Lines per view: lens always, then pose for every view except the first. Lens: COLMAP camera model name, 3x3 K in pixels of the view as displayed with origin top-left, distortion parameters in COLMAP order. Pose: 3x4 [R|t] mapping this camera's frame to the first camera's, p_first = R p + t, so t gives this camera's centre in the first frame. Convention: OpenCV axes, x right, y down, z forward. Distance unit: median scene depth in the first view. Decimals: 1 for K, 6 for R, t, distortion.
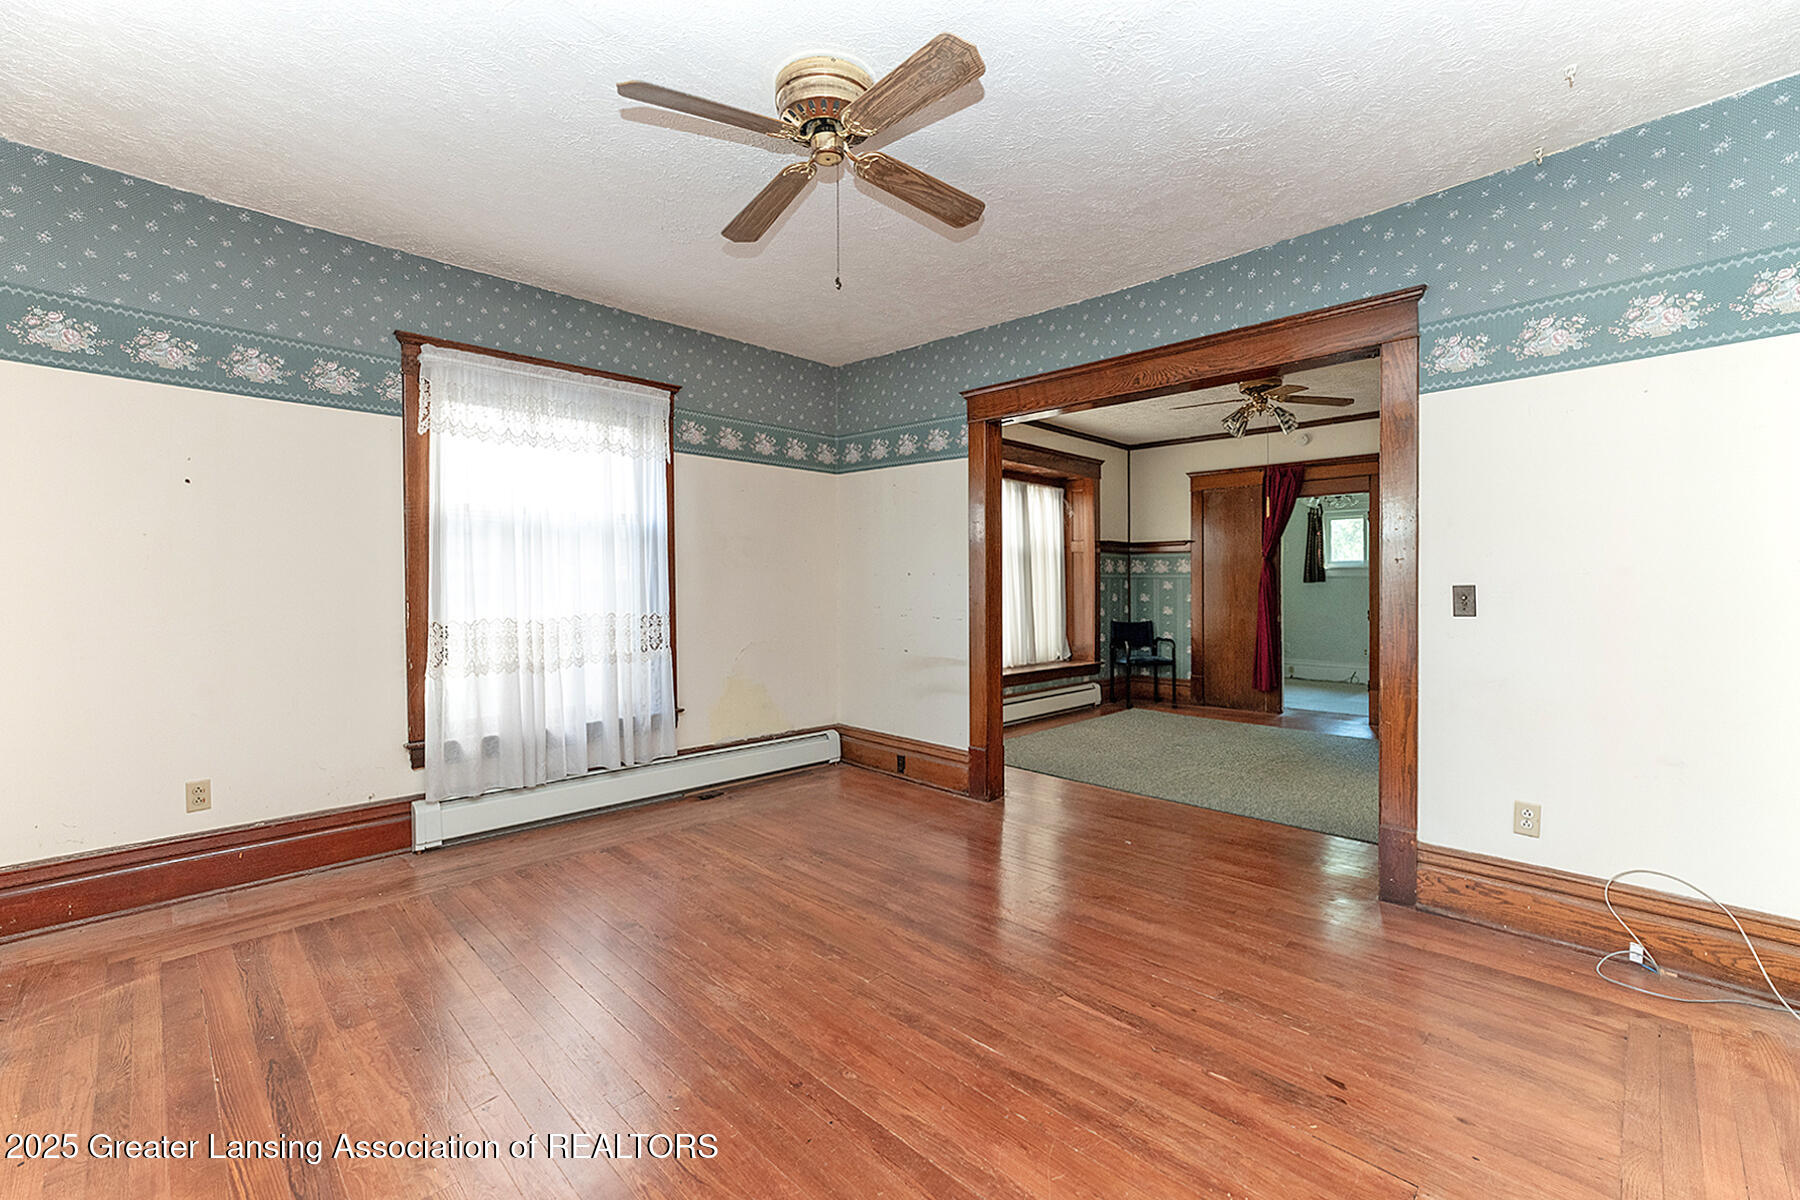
lens RADIAL K [[762.5, 0, 900.3], [0, 762.5, 583.9], [0, 0, 1]] dist [0.000302, 0.001801]
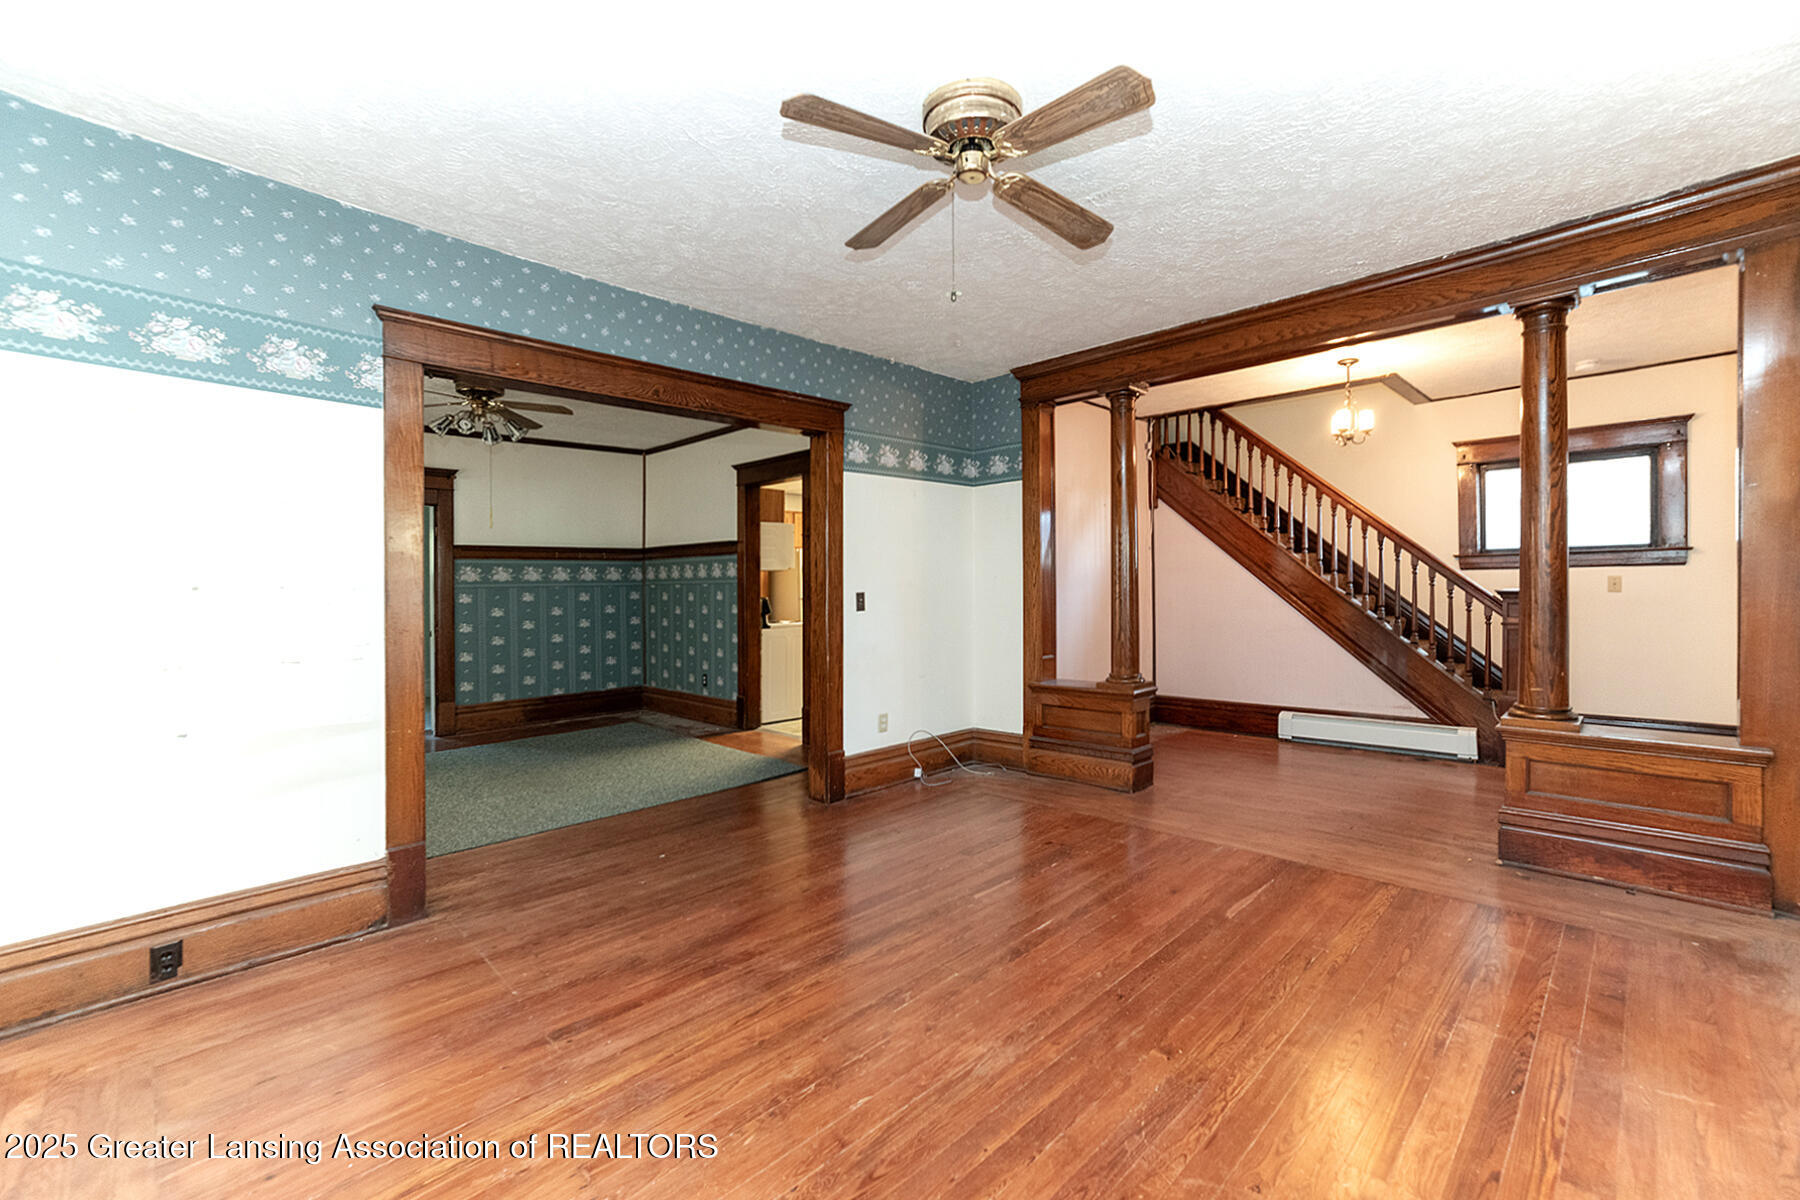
lens RADIAL K [[762.5, 0, 900.9], [0, 762.5, 600.3], [0, 0, 1]] dist [0.000302, 0.001801]
pose [[-0.002615, -0.017333, 0.999846, -0.783697], [0.018889, 0.999671, 0.017379, -0.006907], [-0.999818, 0.018932, -0.002286, 0.777961]]
